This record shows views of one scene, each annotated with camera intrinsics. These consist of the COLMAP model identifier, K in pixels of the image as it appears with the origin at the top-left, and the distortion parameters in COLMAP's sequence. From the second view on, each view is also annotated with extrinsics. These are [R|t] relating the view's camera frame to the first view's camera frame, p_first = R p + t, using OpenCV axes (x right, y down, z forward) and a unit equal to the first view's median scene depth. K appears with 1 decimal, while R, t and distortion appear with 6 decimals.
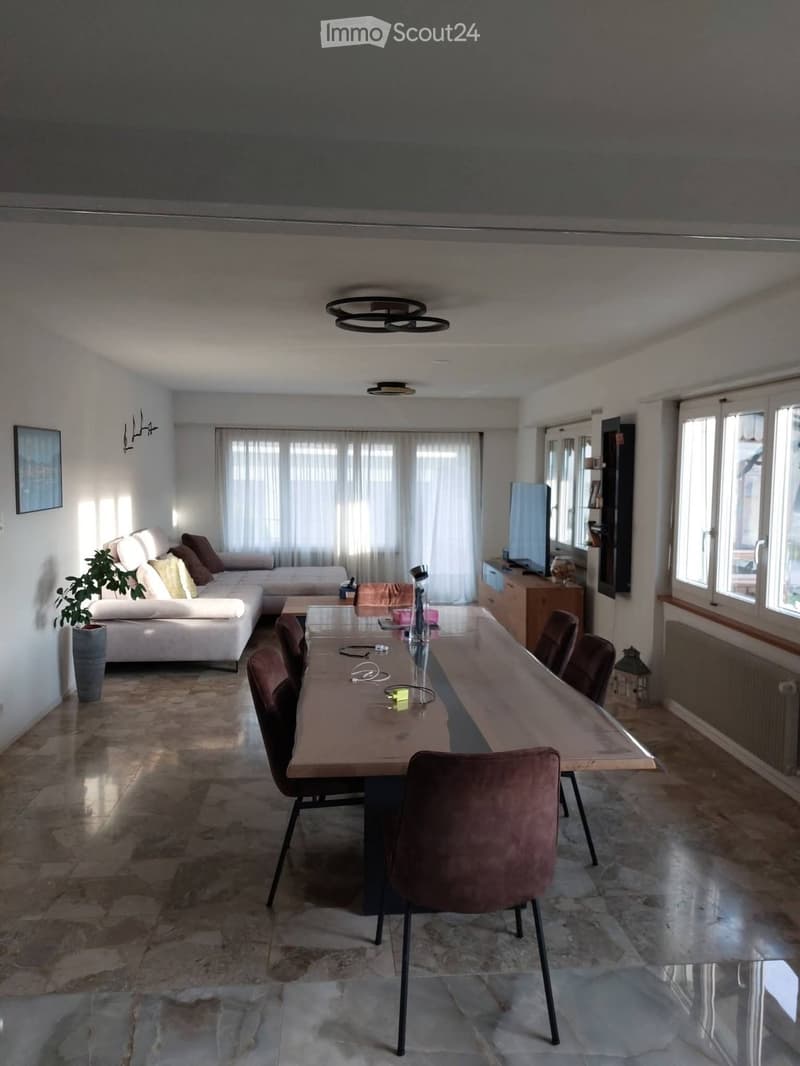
lens RADIAL K [[781.1, 0, 401.3], [0, 781.1, 532.4], [0, 0, 1]] dist [-0.006708, -0.004545]
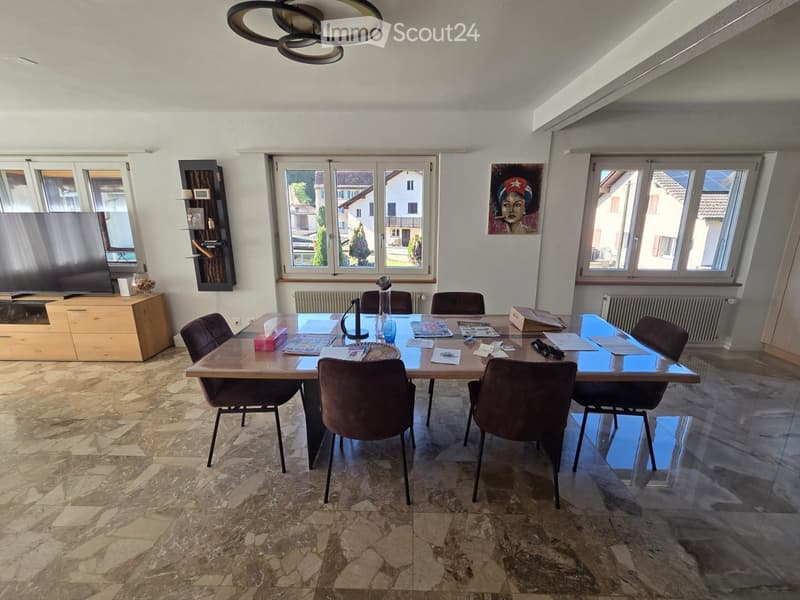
lens RADIAL K [[374.2, 0, 400.5], [0, 374.2, 300.3], [0, 0, 1]] dist [0.013300, 0.000893]
pose [[0.106490, -0.262126, 0.959140, -0.465710], [0.079028, 0.963805, 0.254627, -0.065311], [-0.991168, 0.048684, 0.123351, 0.734352]]
